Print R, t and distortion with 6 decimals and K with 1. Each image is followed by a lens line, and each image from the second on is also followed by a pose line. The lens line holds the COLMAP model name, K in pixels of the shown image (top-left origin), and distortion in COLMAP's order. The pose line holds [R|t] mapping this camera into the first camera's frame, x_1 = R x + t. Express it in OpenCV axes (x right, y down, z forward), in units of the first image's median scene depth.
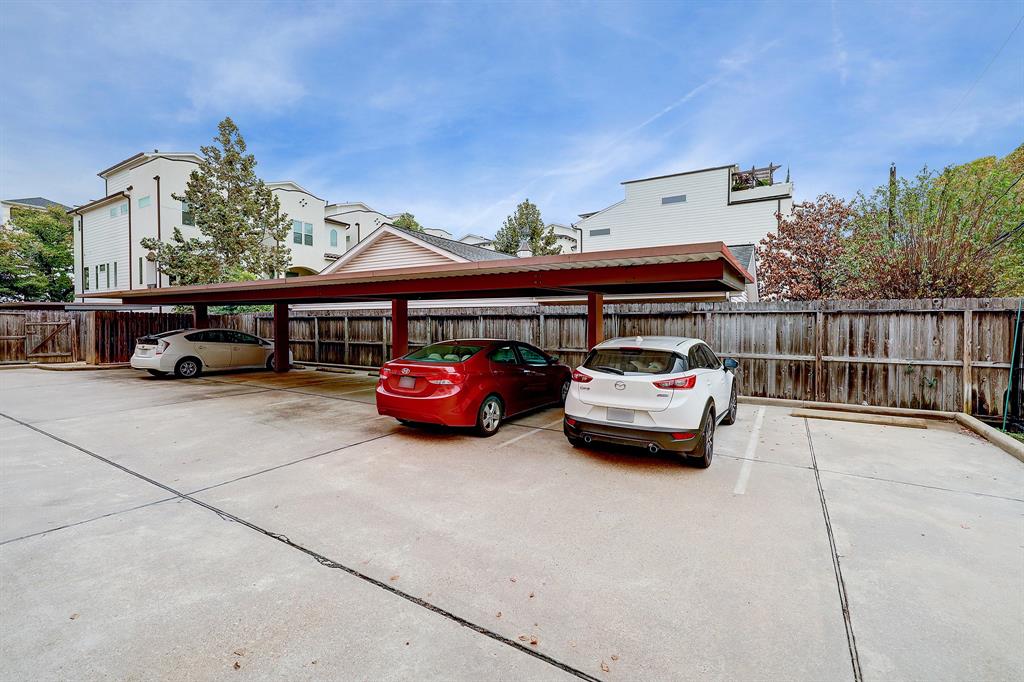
lens RADIAL K [[439.2, 0, 515.8], [0, 439.2, 331.6], [0, 0, 1]] dist [0.002473, 0.000189]
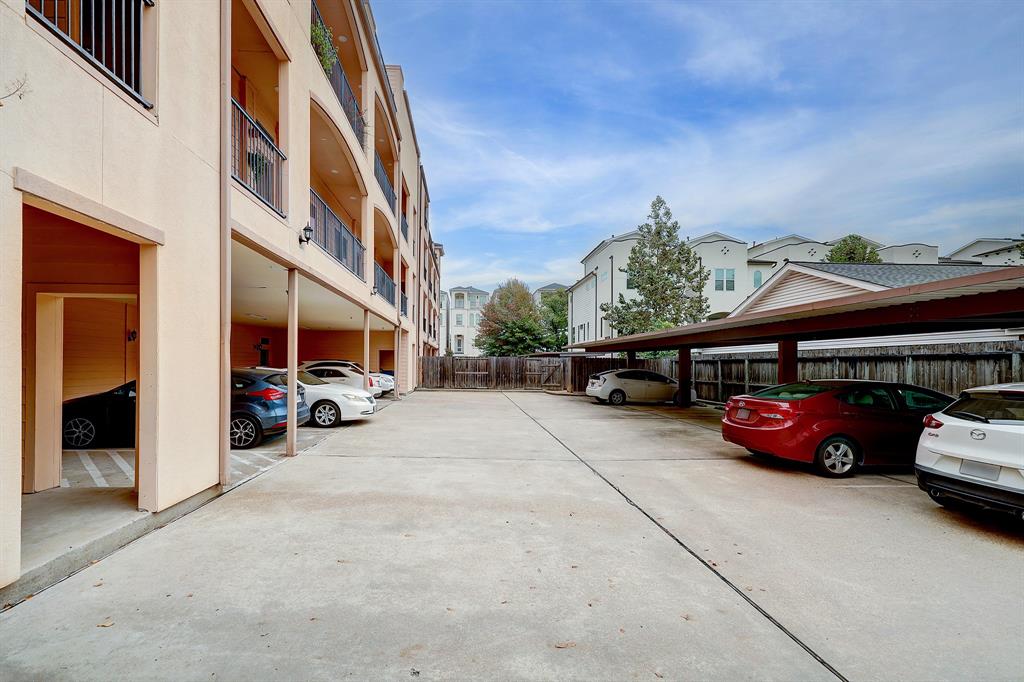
lens RADIAL K [[434.5, 0, 485.2], [0, 434.5, 365.5], [0, 0, 1]] dist [0.000397, -0.000023]
pose [[0.555074, 0.002401, -0.831798, 0.131908], [-0.021815, 0.999694, -0.011672, 0.006565], [0.831515, 0.024624, 0.554956, -0.081862]]
